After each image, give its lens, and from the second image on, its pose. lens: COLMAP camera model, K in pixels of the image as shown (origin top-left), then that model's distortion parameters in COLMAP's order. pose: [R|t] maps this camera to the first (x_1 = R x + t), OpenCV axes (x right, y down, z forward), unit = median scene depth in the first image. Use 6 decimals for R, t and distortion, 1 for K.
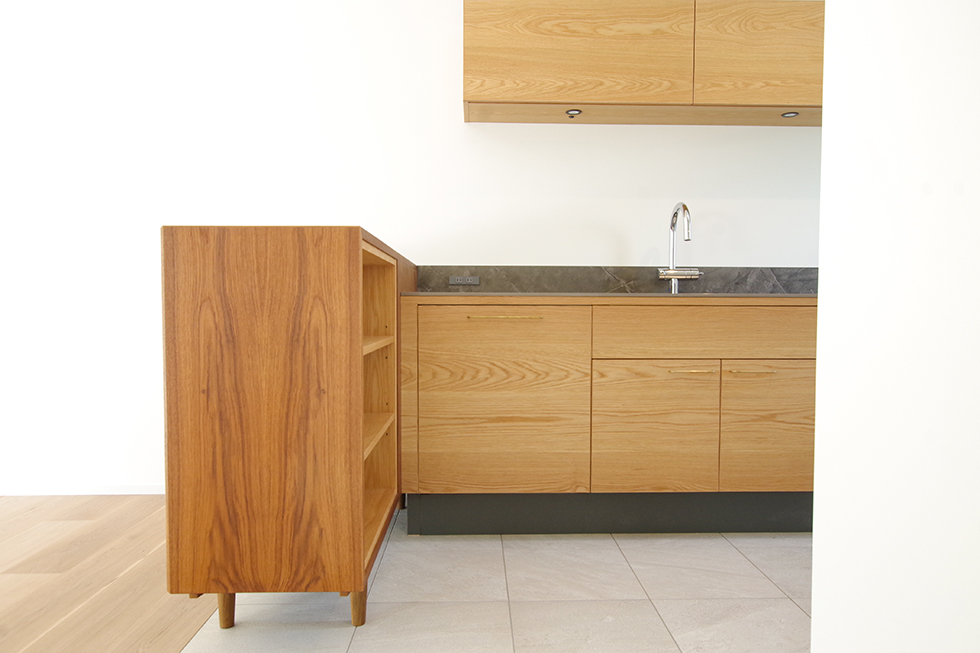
lens RADIAL K [[659.5, 0, 493.1], [0, 659.5, 327.1], [0, 0, 1]] dist [0.006832, -0.004011]
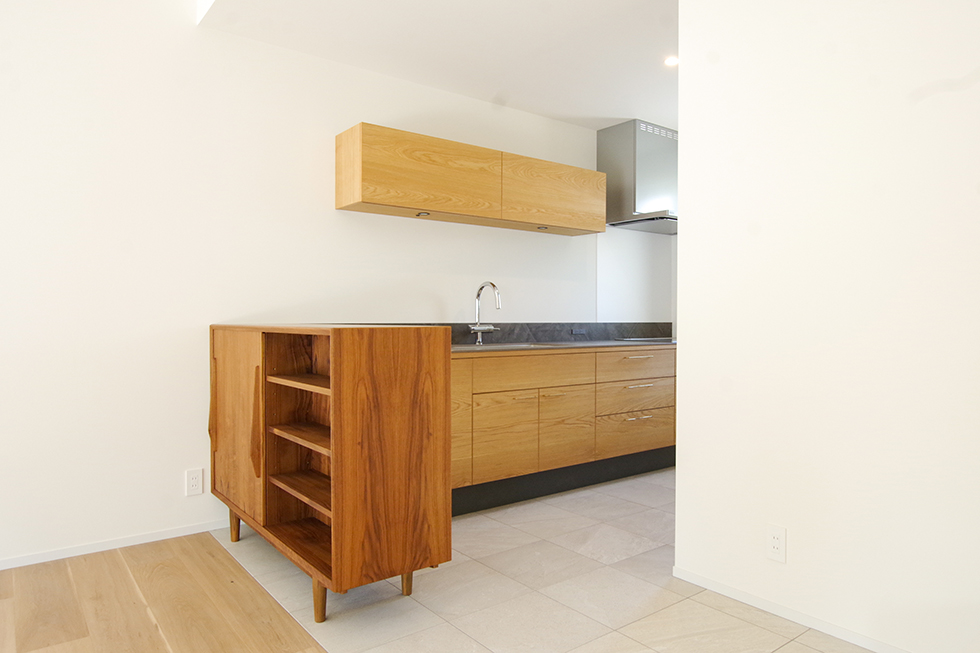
lens RADIAL K [[634.0, 0, 492.4], [0, 634.0, 322.1], [0, 0, 1]] dist [-0.007220, 0.004421]
pose [[0.810981, -0.005743, 0.585044, -0.641759], [0.020641, 0.999610, -0.018800, -0.084718], [-0.584708, 0.027322, 0.810784, -0.181966]]
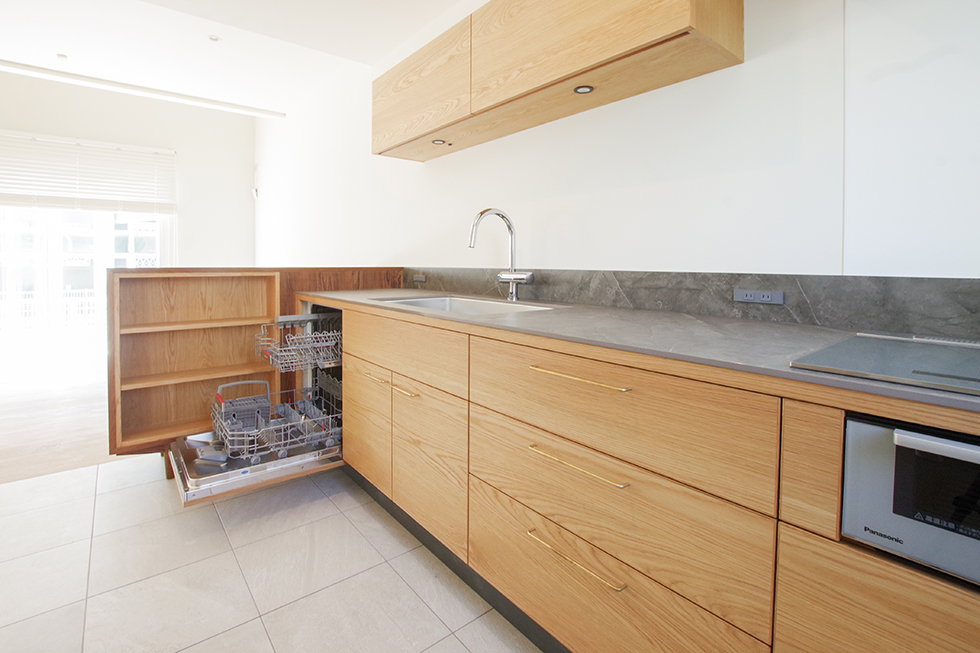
lens RADIAL K [[454.2, 0, 487.6], [0, 454.2, 264.7], [0, 0, 1]] dist [-0.021510, -0.000077]
pose [[0.620202, 0.001042, -0.784441, 0.982440], [-0.029847, 0.999306, -0.022271, -0.103402], [0.783874, 0.037226, 0.619803, 0.676310]]
